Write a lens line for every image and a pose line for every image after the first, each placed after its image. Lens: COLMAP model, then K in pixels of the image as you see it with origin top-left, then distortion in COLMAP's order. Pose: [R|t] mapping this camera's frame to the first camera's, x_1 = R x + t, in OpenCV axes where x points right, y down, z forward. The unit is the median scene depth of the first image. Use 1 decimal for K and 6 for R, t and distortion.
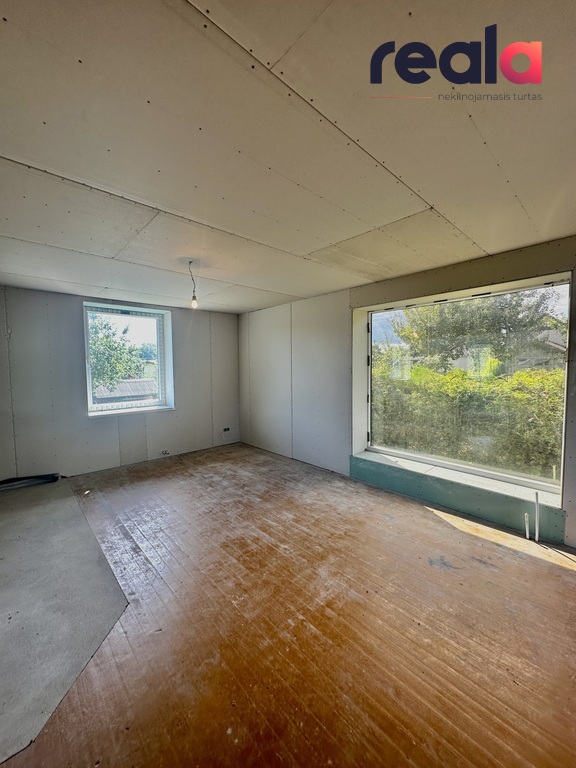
lens RADIAL K [[298.9, 0, 281.6], [0, 298.9, 384.5], [0, 0, 1]] dist [-0.003206, 0.000418]
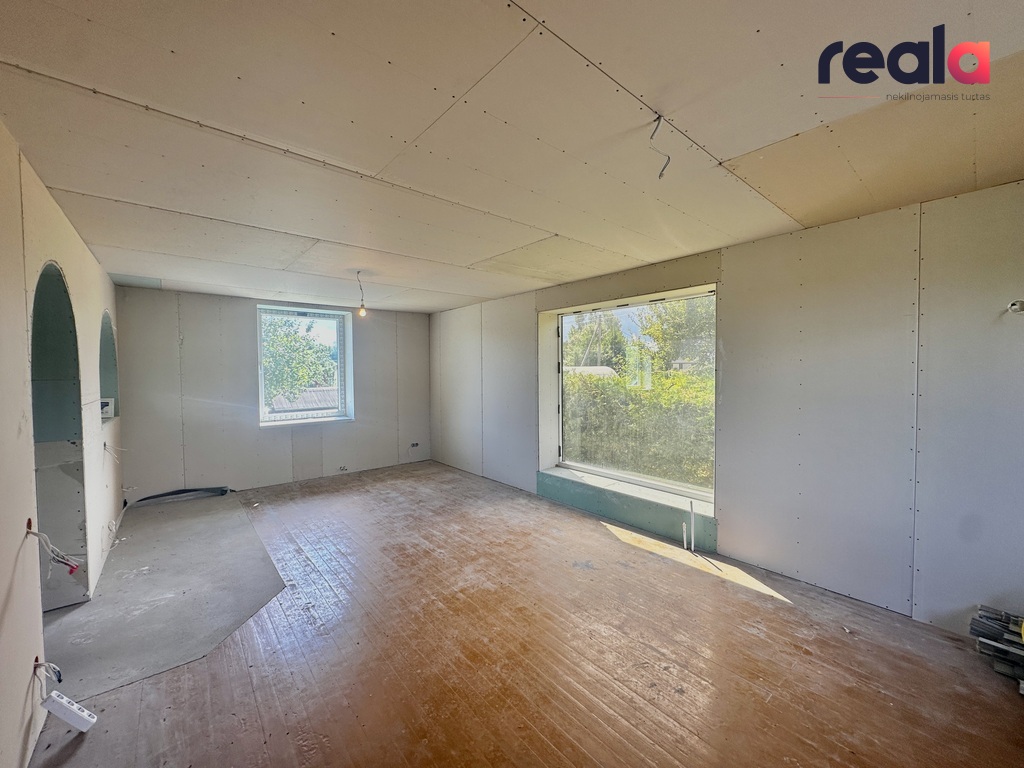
lens RADIAL K [[398.6, 0, 502.5], [0, 398.6, 383.5], [0, 0, 1]] dist [-0.003206, 0.000418]
pose [[0.999177, 0.003504, -0.040415, 0.187495], [-0.004672, 0.999573, -0.028843, 0.005688], [0.040297, 0.029008, 0.998767, -0.253019]]
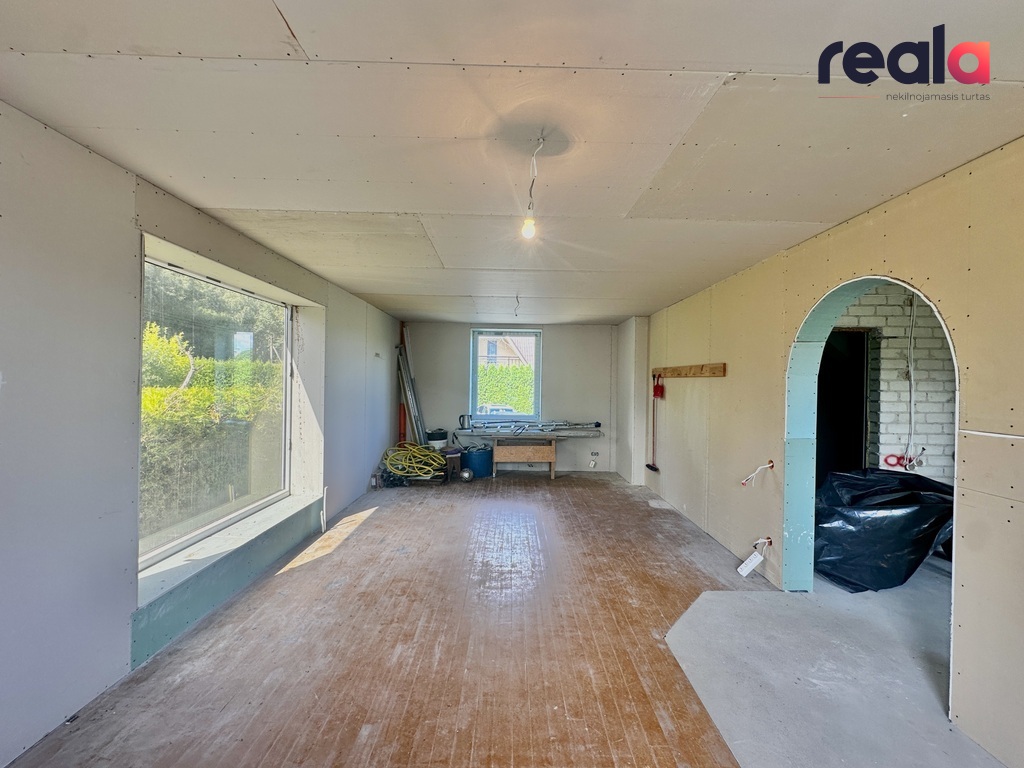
lens RADIAL K [[409.3, 0, 518.4], [0, 409.3, 383.5], [0, 0, 1]] dist [-0.002480, 0.000044]
pose [[-0.756209, -0.004862, 0.654312, -0.519950], [0.031323, 0.998557, 0.043620, -0.064364], [-0.653580, 0.053481, -0.754966, 1.154111]]
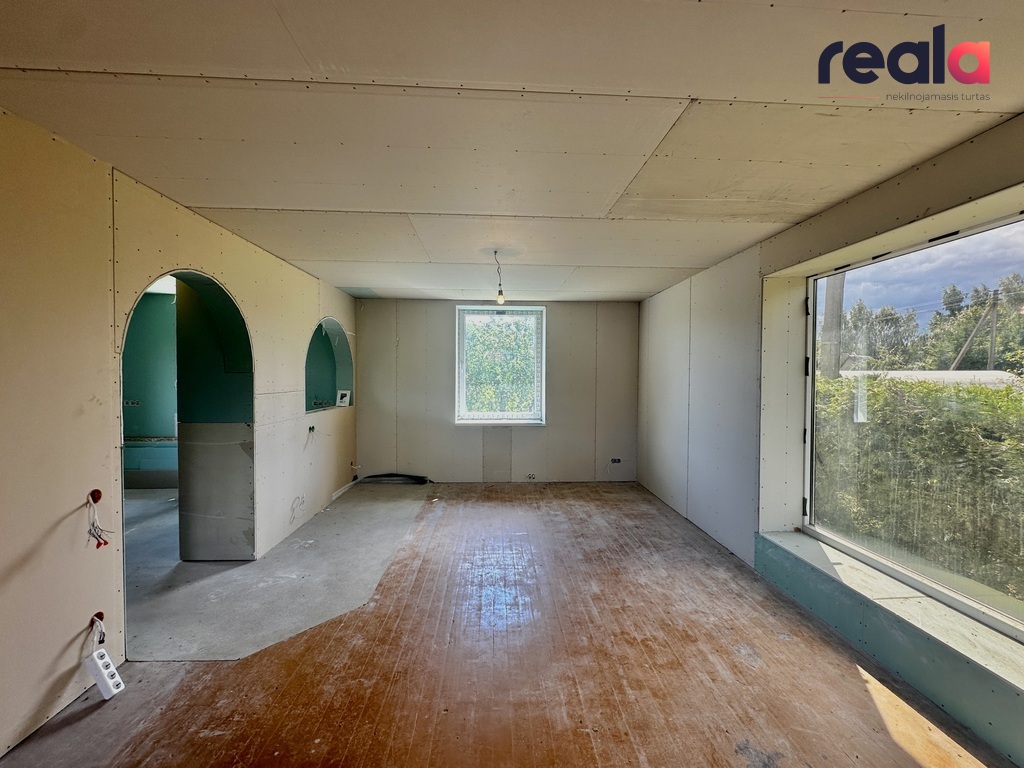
lens RADIAL K [[409.3, 0, 518.4], [0, 409.3, 383.5], [0, 0, 1]] dist [-0.002480, 0.000044]
pose [[0.782289, 0.027878, -0.622291, 0.385189], [-0.052144, 0.998422, -0.020823, -0.005982], [0.620729, 0.048739, 0.782509, 0.101481]]
